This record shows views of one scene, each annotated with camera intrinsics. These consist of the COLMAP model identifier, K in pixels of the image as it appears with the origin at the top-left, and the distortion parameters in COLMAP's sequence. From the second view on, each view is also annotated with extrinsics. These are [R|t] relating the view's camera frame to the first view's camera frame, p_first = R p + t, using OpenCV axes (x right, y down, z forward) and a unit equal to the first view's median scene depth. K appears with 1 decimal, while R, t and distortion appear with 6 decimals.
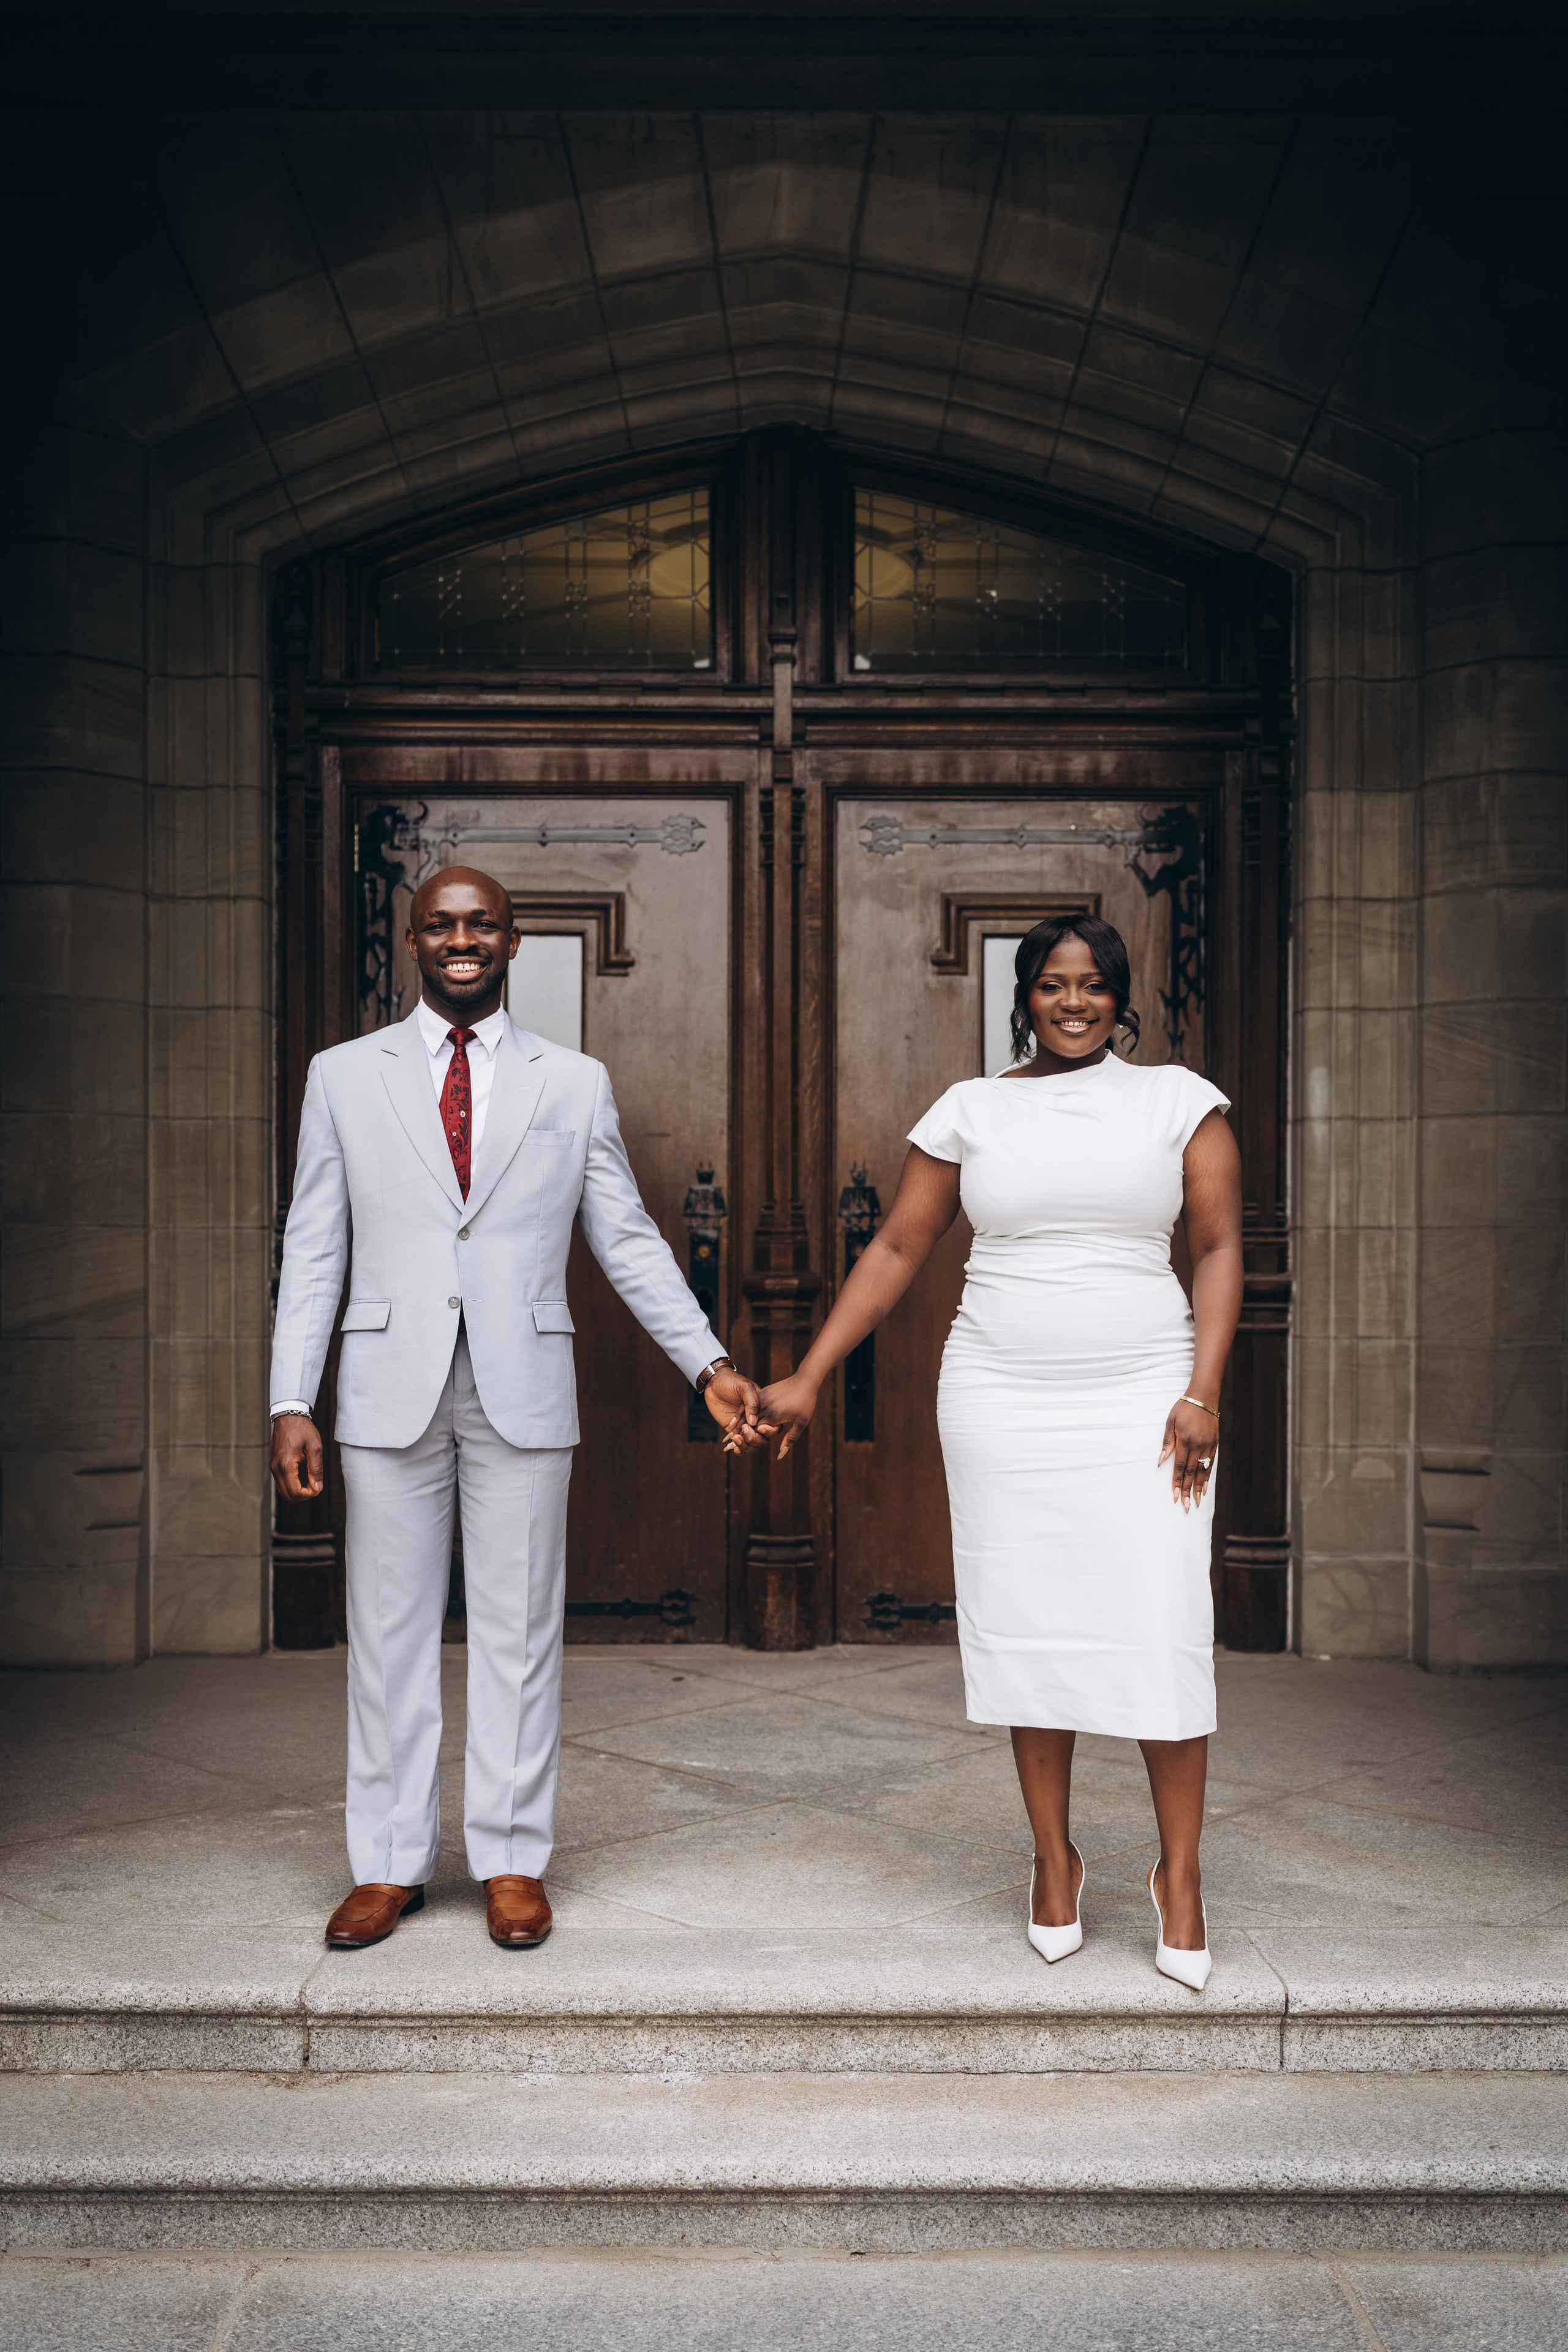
lens RADIAL K [[2057.6, 0, 776.6], [0, 2057.6, 1371.5], [0, 0, 1]] dist [0.002244, -0.013648]
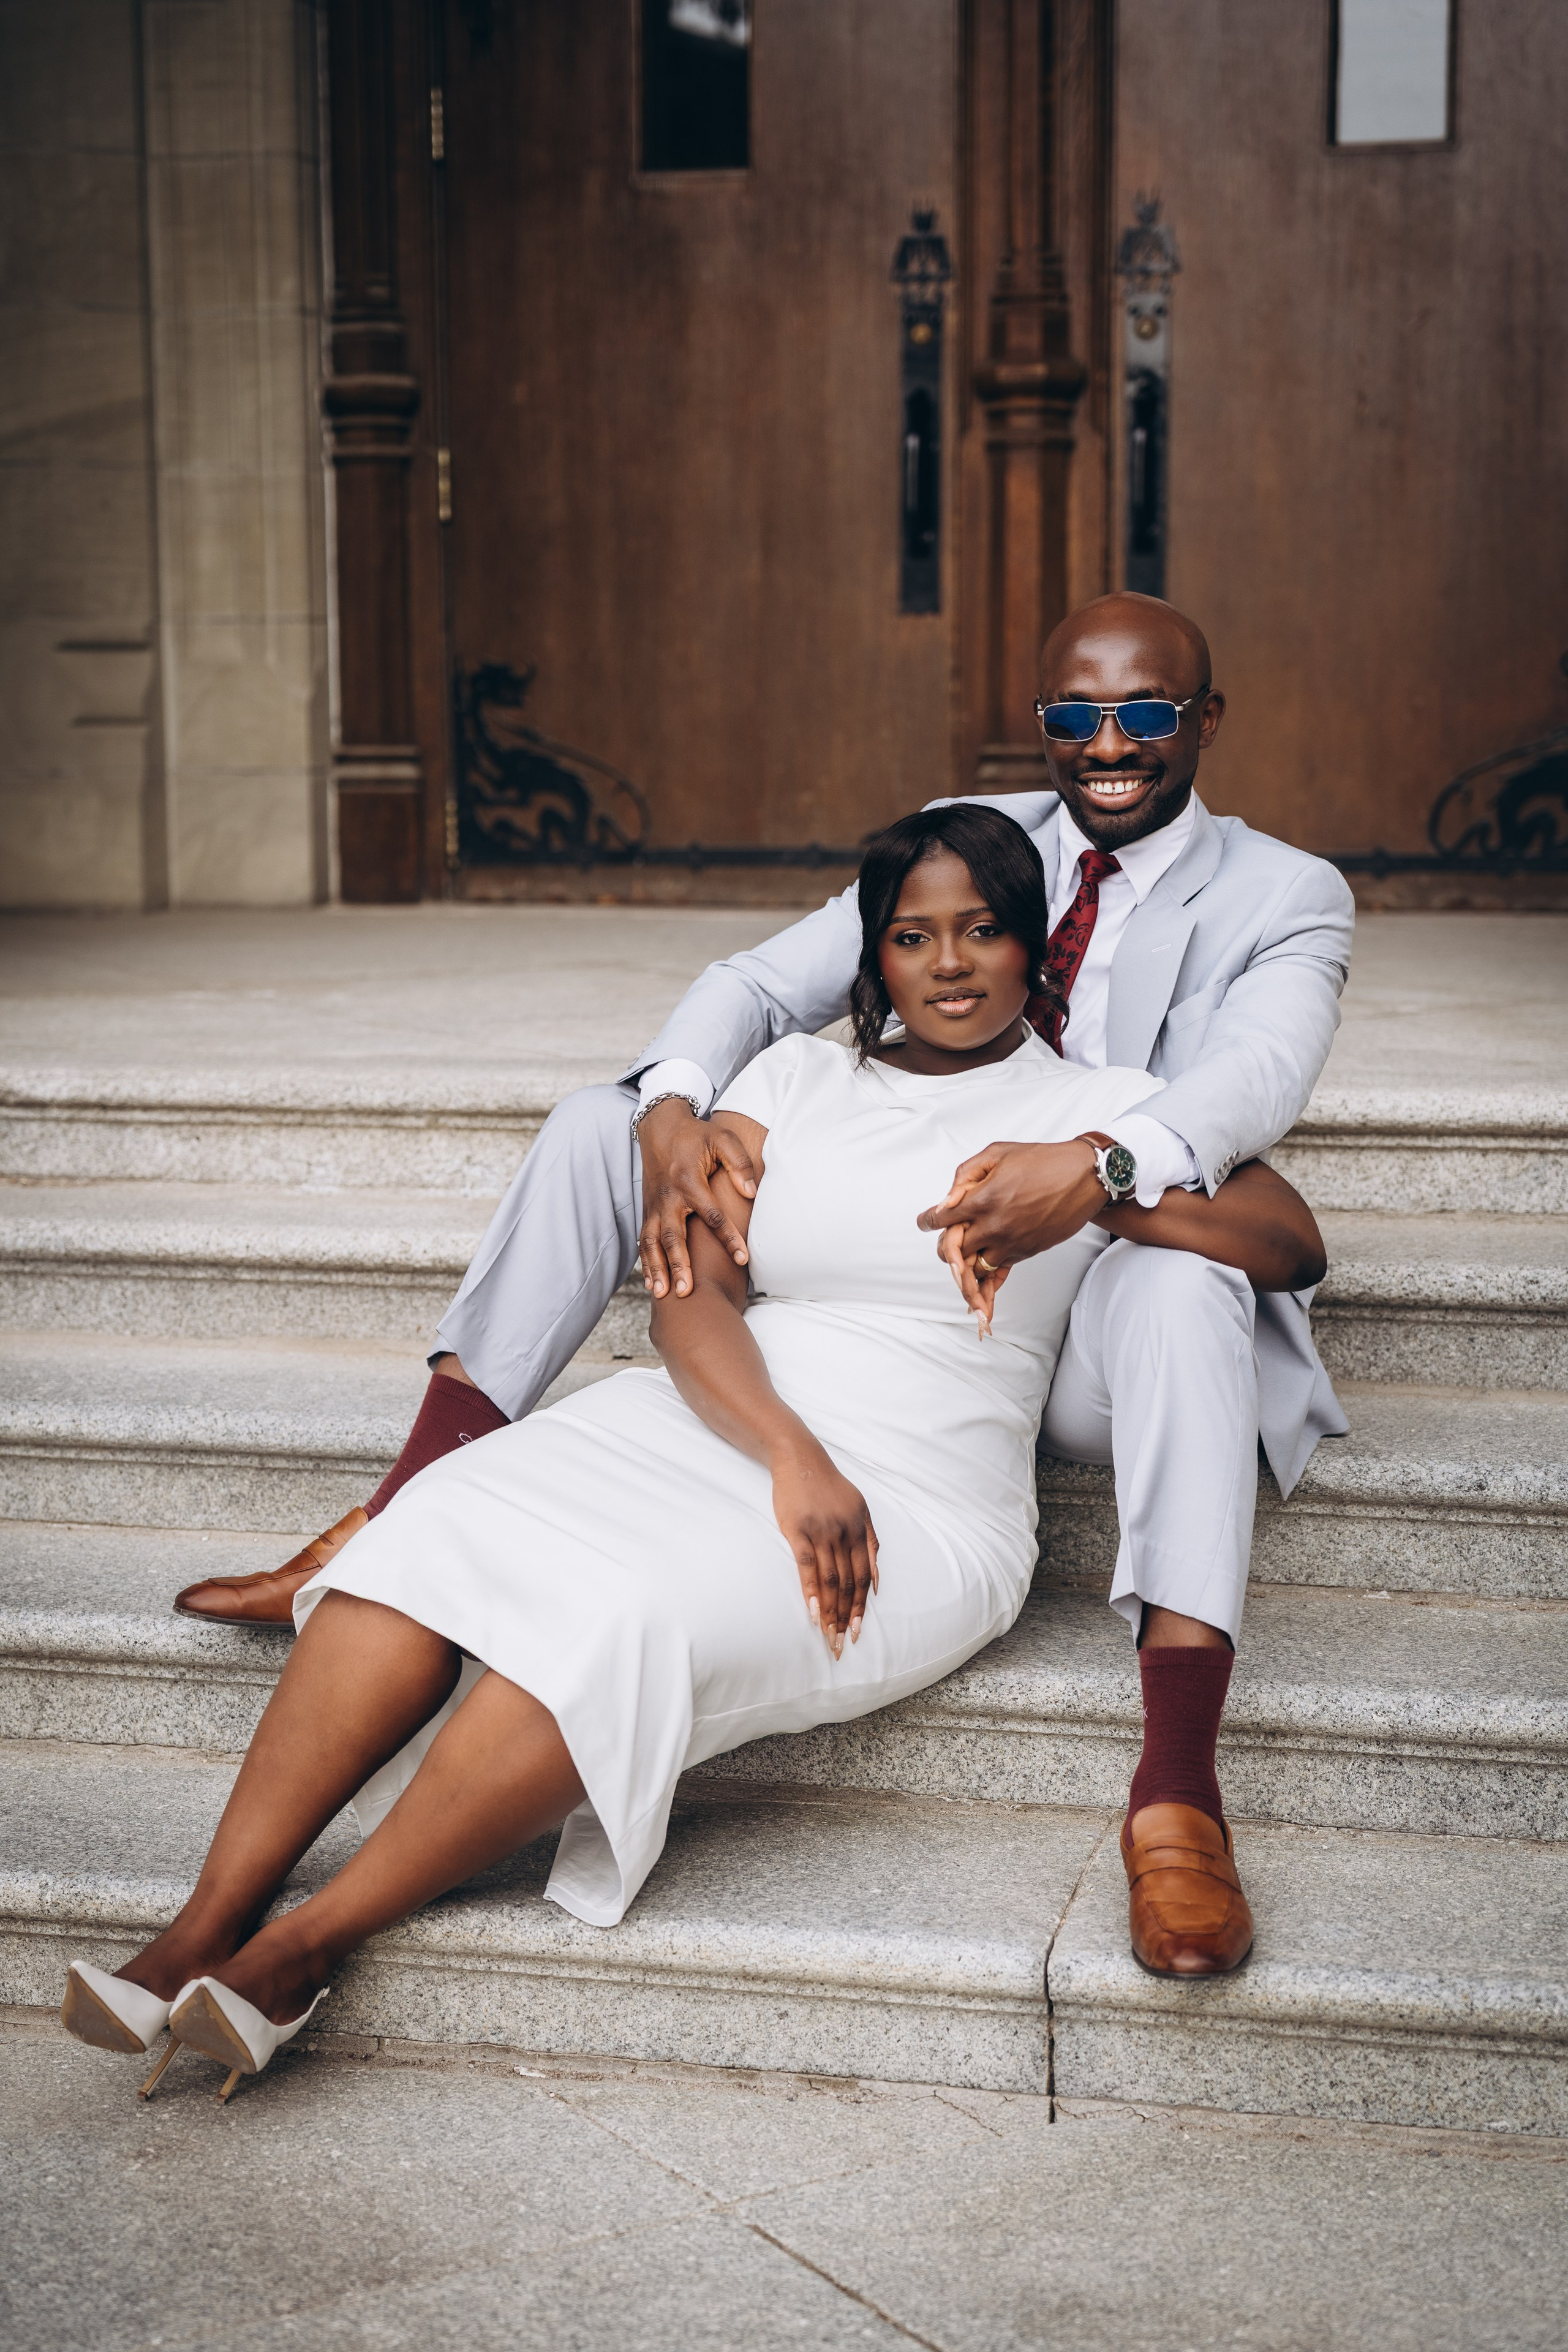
lens RADIAL K [[3345.2, 0, 847.2], [0, 3345.2, 1180.1], [0, 0, 1]] dist [0.010119, 0.008073]
pose [[0.974440, 0.025012, -0.223251, 0.204676], [-0.001070, 0.994288, 0.106725, 0.107542], [0.224646, -0.103758, 0.968901, -0.120933]]
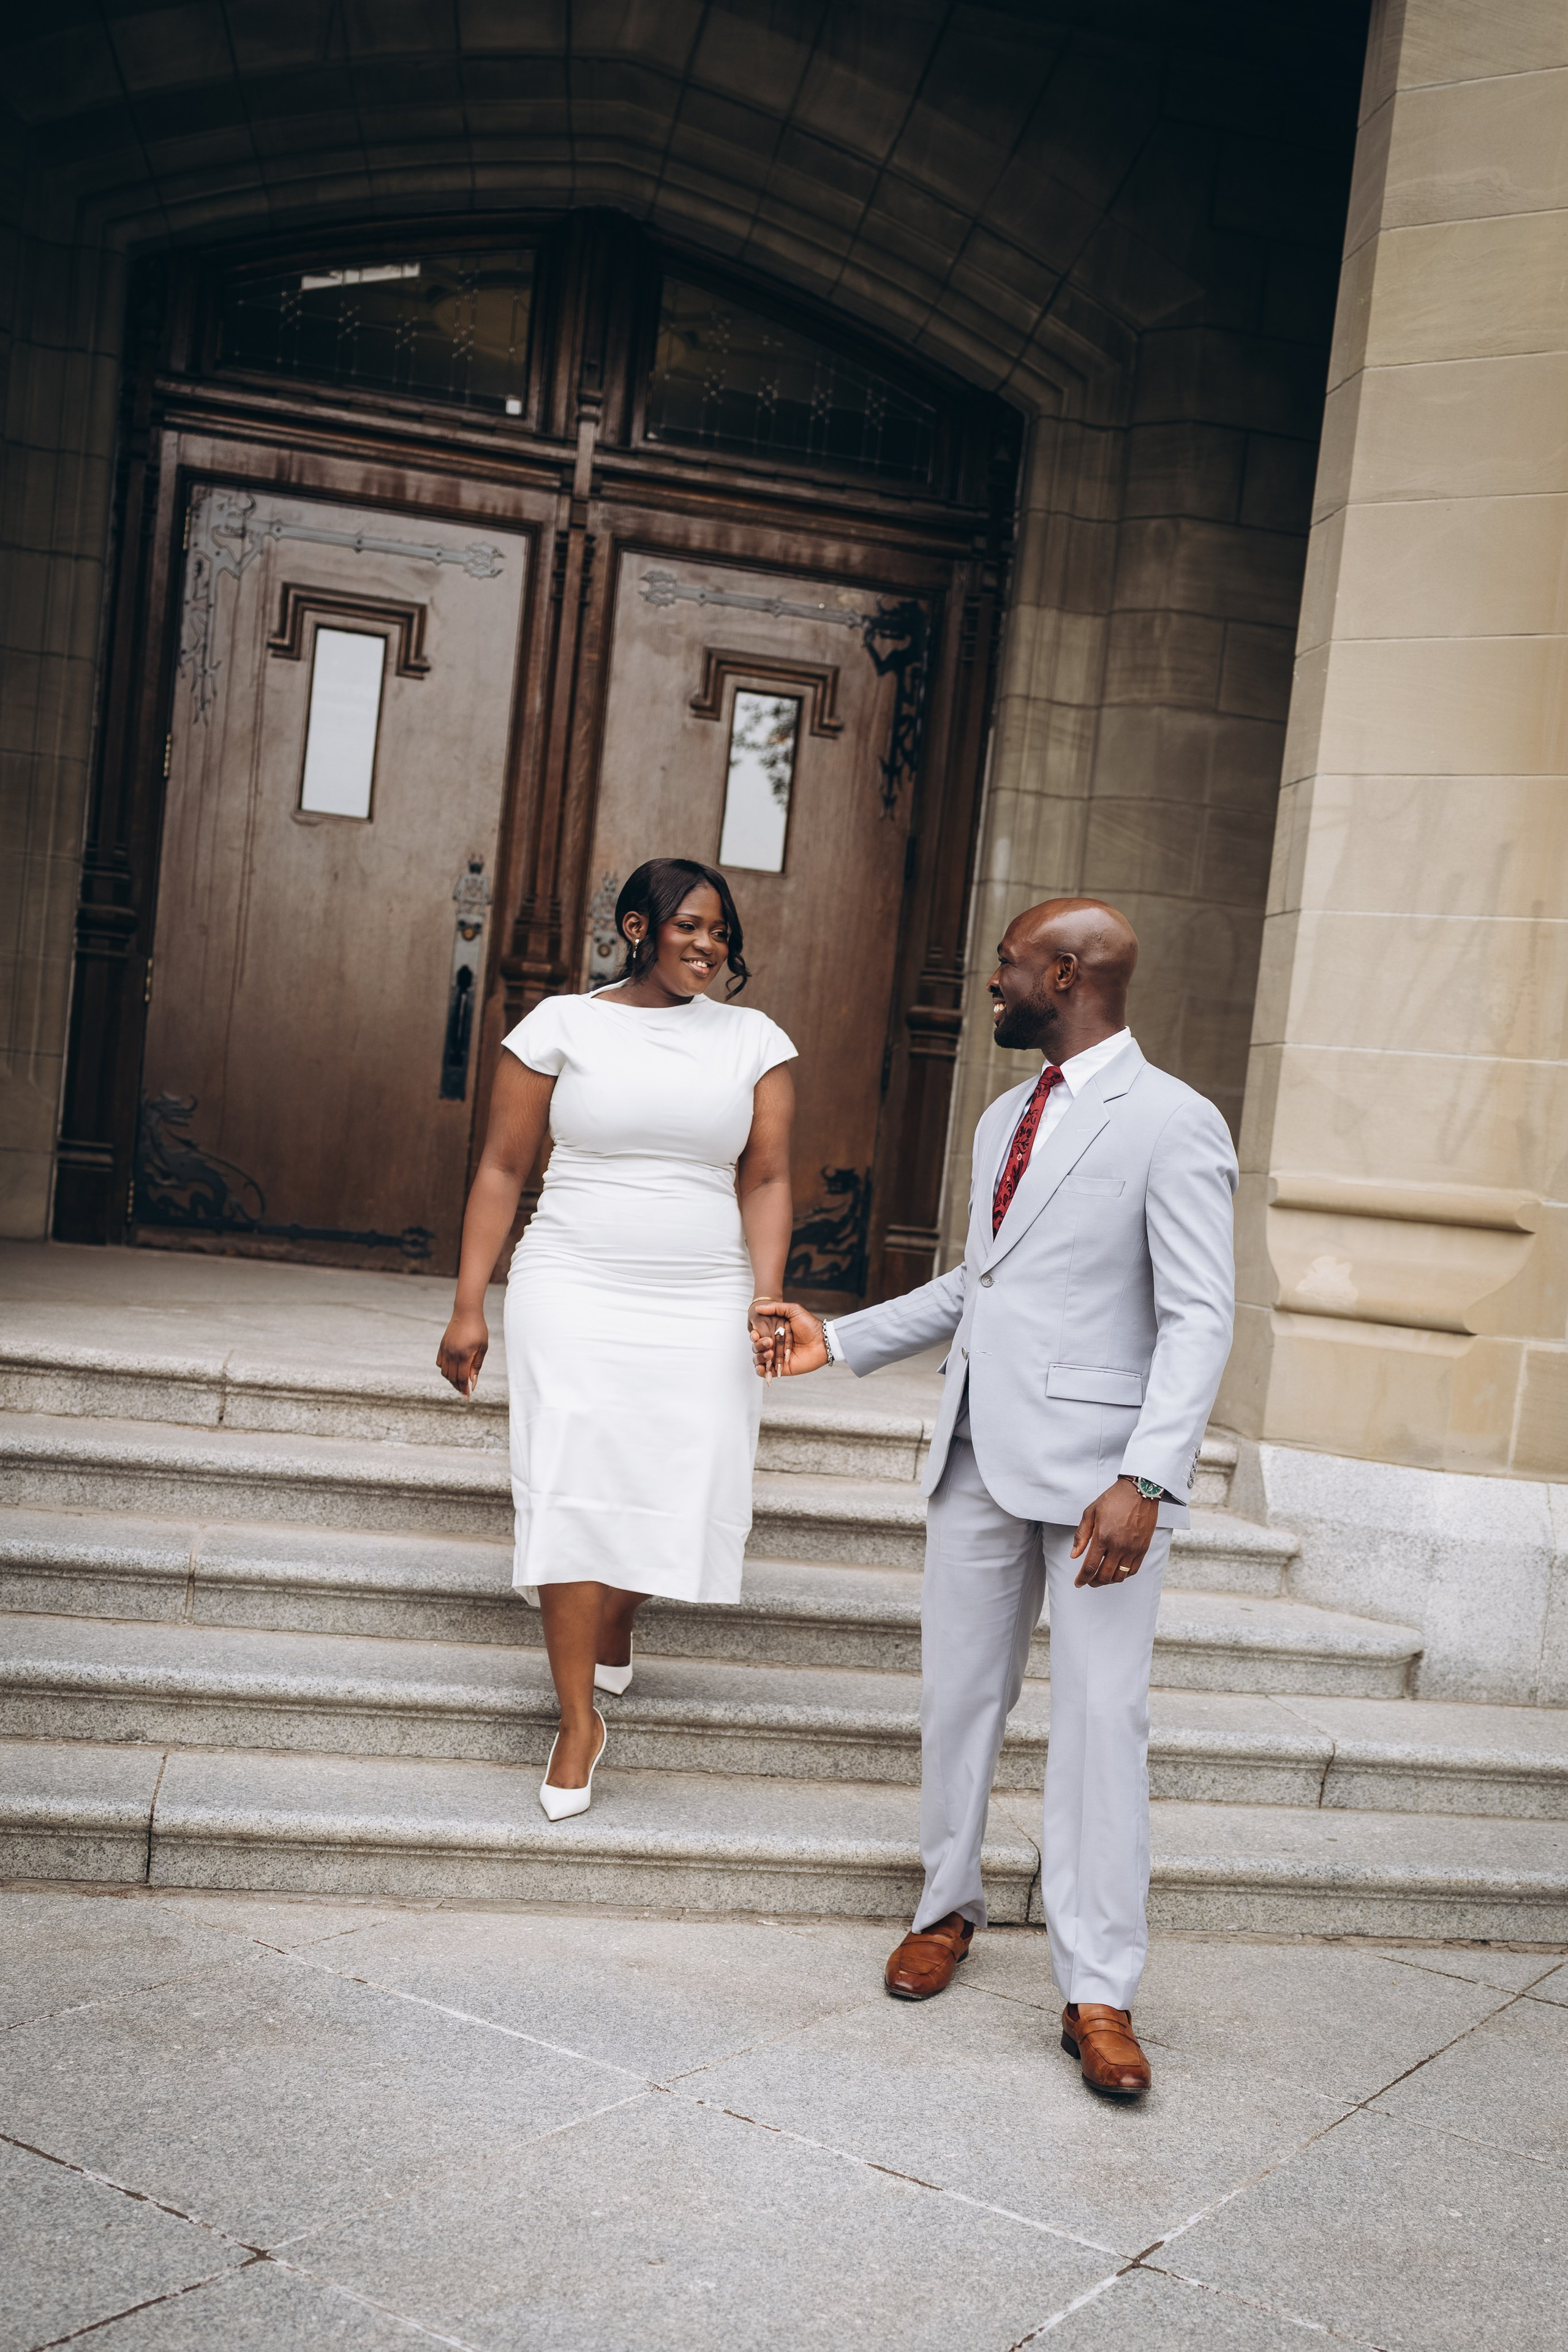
lens RADIAL K [[2263.6, 0, 786.2], [0, 2263.6, 1352.6], [0, 0, 1]] dist [-0.002335, -0.009191]
pose [[0.978690, 0.088548, 0.185271, -0.077915], [-0.099138, 0.993882, 0.048682, 0.098148], [-0.179827, -0.066012, 0.981481, -0.289348]]
